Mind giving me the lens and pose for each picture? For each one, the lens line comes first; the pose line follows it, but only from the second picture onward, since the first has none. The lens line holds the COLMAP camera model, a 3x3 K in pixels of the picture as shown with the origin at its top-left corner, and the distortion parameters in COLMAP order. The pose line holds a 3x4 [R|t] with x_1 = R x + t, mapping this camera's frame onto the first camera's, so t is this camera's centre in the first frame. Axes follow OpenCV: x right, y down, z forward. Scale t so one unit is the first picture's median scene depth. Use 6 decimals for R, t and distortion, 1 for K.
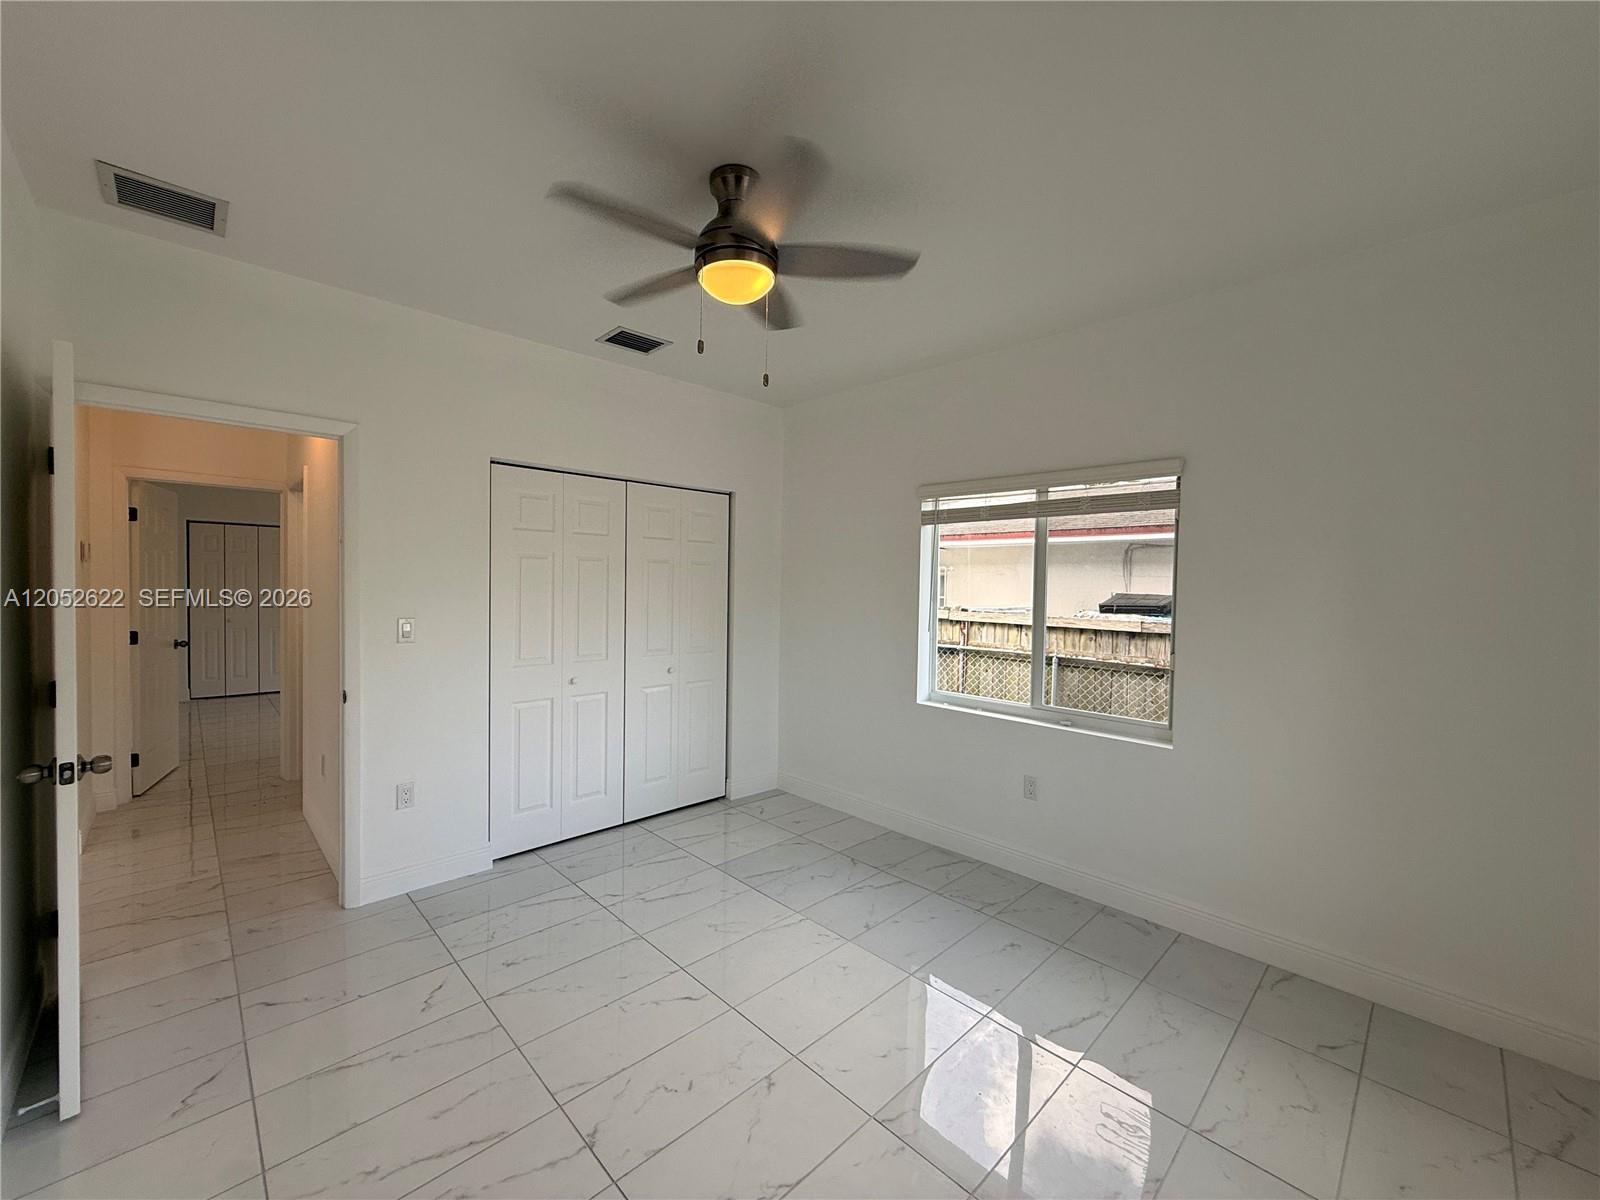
lens RADIAL K [[636.2, 0, 800.0], [0, 636.2, 600.0], [0, 0, 1]] dist [-0.000474, 0.000015]
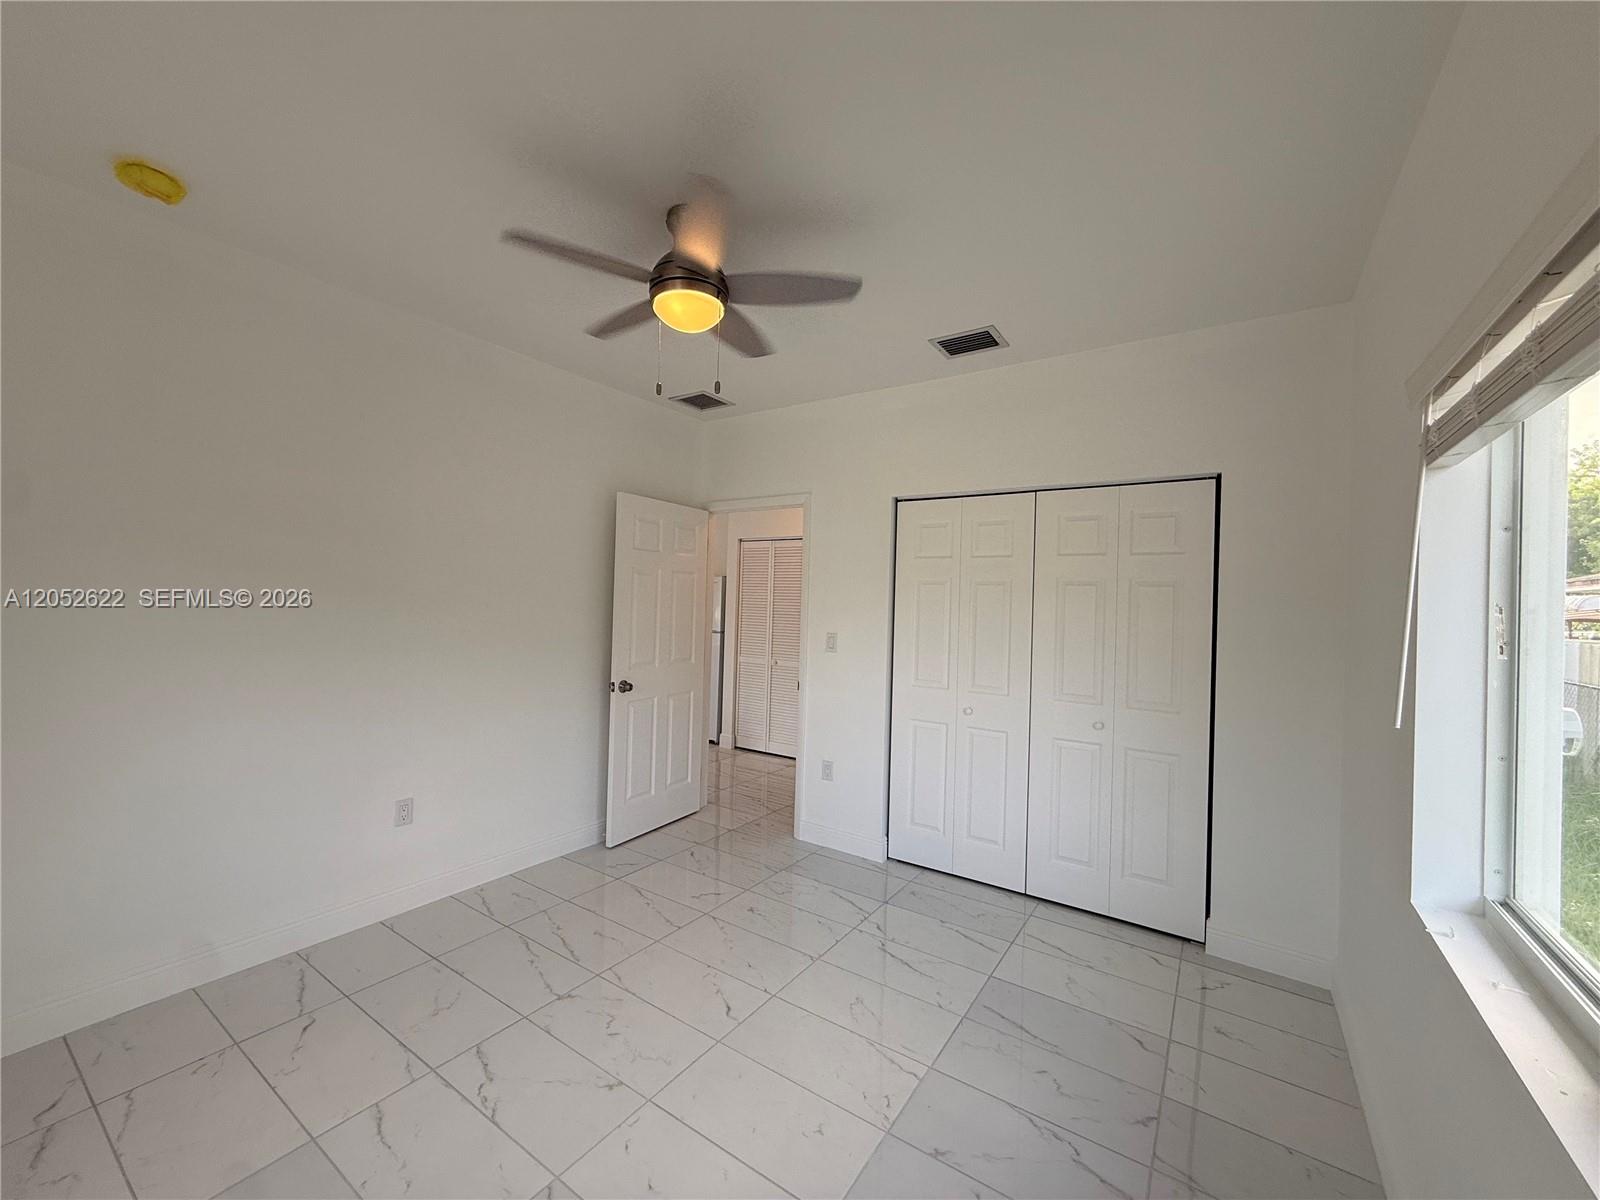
lens RADIAL K [[642.1, 0, 800.0], [0, 642.1, 600.0], [0, 0, 1]] dist [-0.001132, -0.000010]
pose [[0.203406, -0.013701, -0.978999, 0.581125], [-0.051450, 0.998371, -0.024662, -0.002809], [0.977742, 0.055386, 0.202370, 0.590790]]
